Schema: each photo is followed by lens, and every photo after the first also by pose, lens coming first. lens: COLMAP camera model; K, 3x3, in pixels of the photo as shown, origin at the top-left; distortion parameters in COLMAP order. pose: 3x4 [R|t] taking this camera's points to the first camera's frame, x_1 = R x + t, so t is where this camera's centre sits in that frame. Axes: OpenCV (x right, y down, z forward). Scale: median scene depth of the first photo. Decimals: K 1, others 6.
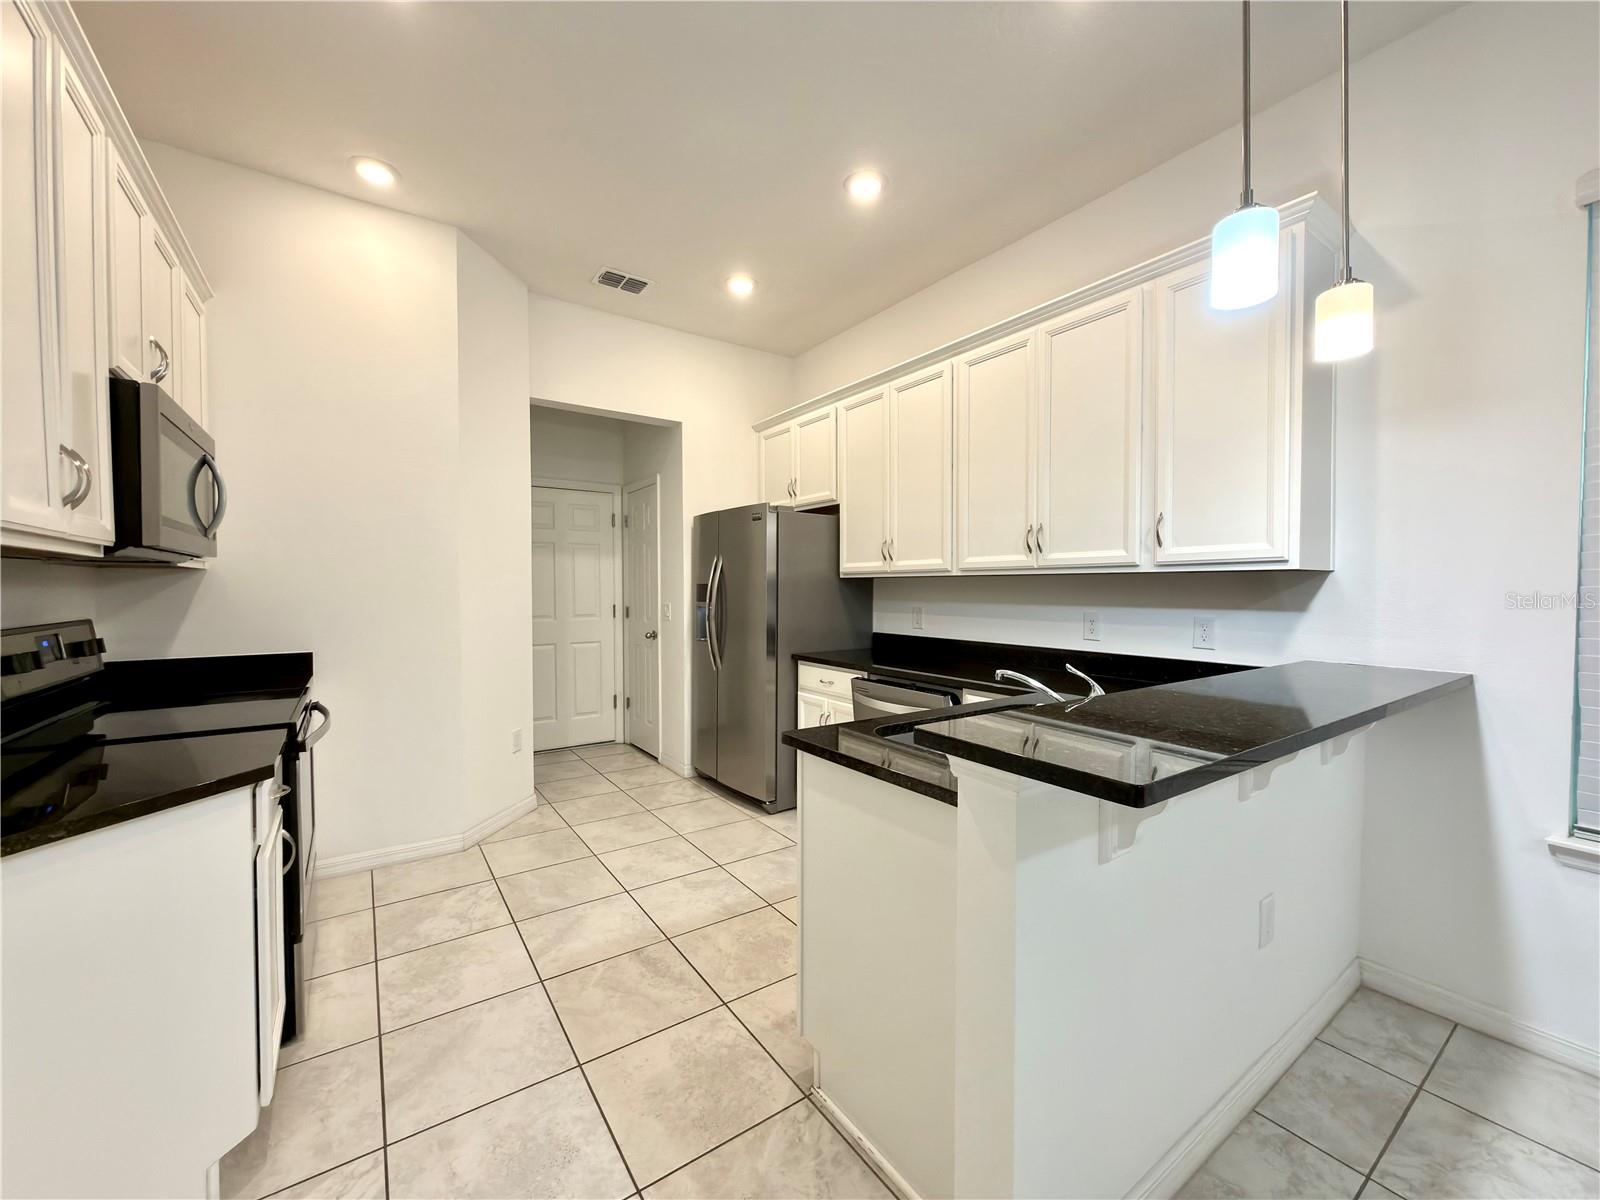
lens RADIAL K [[636.6, 0, 801.4], [0, 636.6, 603.4], [0, 0, 1]] dist [0.000061, 0.000361]
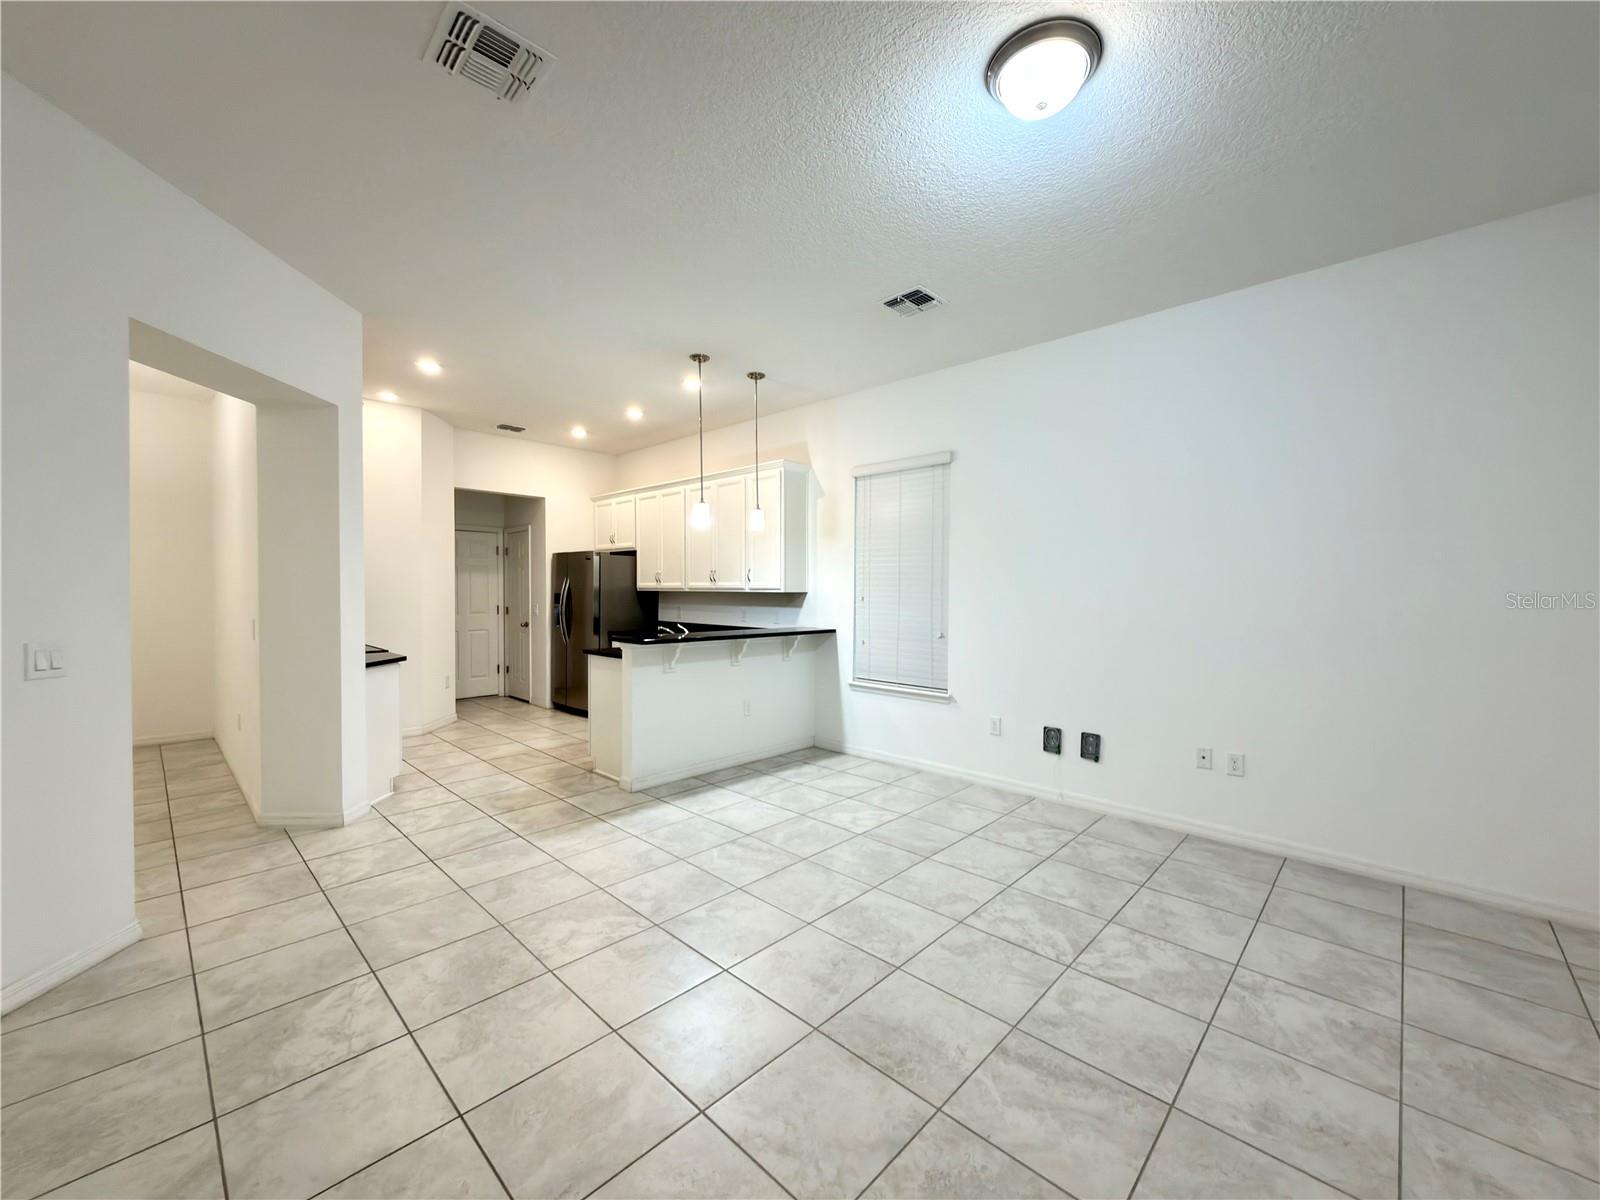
lens RADIAL K [[636.6, 0, 804.1], [0, 636.6, 604.1], [0, 0, 1]] dist [0.000061, 0.000361]
pose [[0.979378, 0.000965, 0.202032, 0.173389], [-0.000537, 0.999997, -0.002173, 0.002279], [-0.202034, 0.002020, 0.979376, -0.950222]]
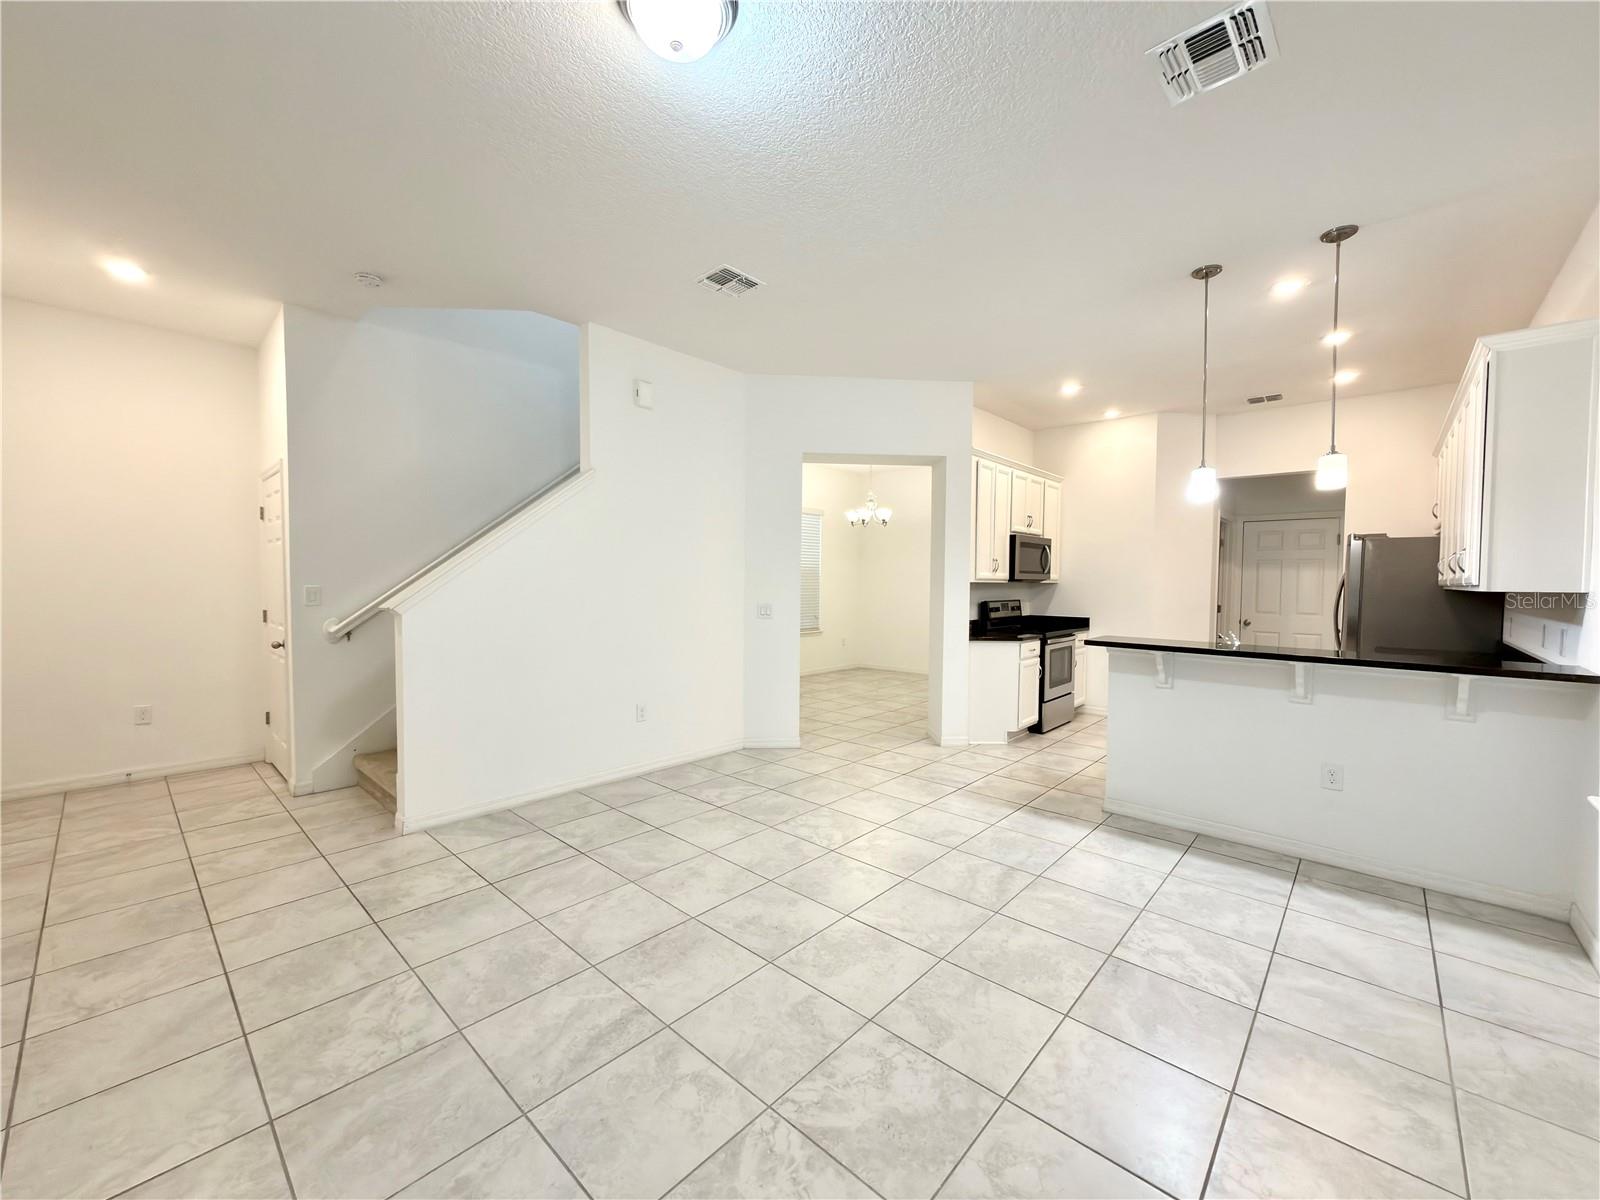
lens RADIAL K [[636.6, 0, 801.5], [0, 636.6, 603.4], [0, 0, 1]] dist [0.000061, 0.000361]
pose [[0.221153, 0.038048, -0.974497, 1.022619], [-0.033314, 0.998950, 0.031443, -0.011663], [0.974670, 0.025511, 0.222188, -0.451504]]
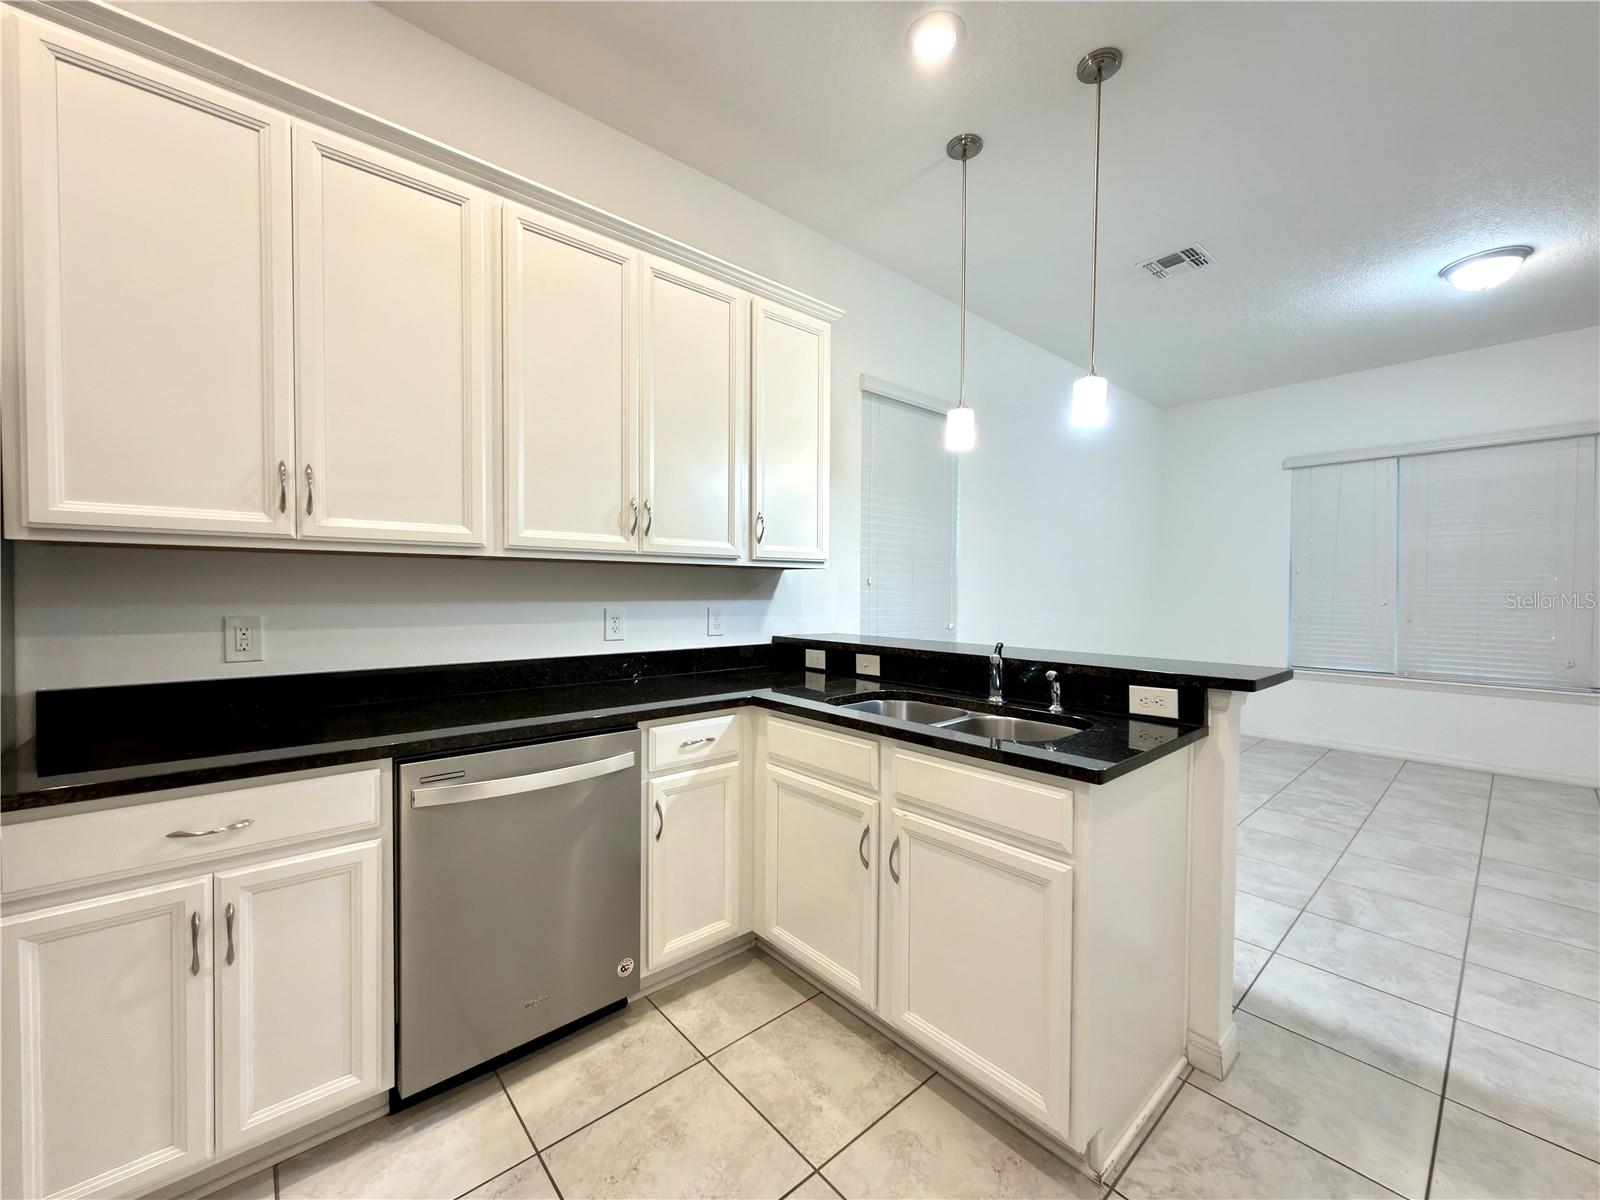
lens RADIAL K [[636.6, 0, 803.4], [0, 636.6, 603.1], [0, 0, 1]] dist [0.000061, 0.000361]
pose [[-0.115658, -0.024339, 0.992991, -0.343902], [0.017948, 0.999485, 0.026588, -0.008885], [-0.993127, 0.020897, -0.115162, 0.676076]]
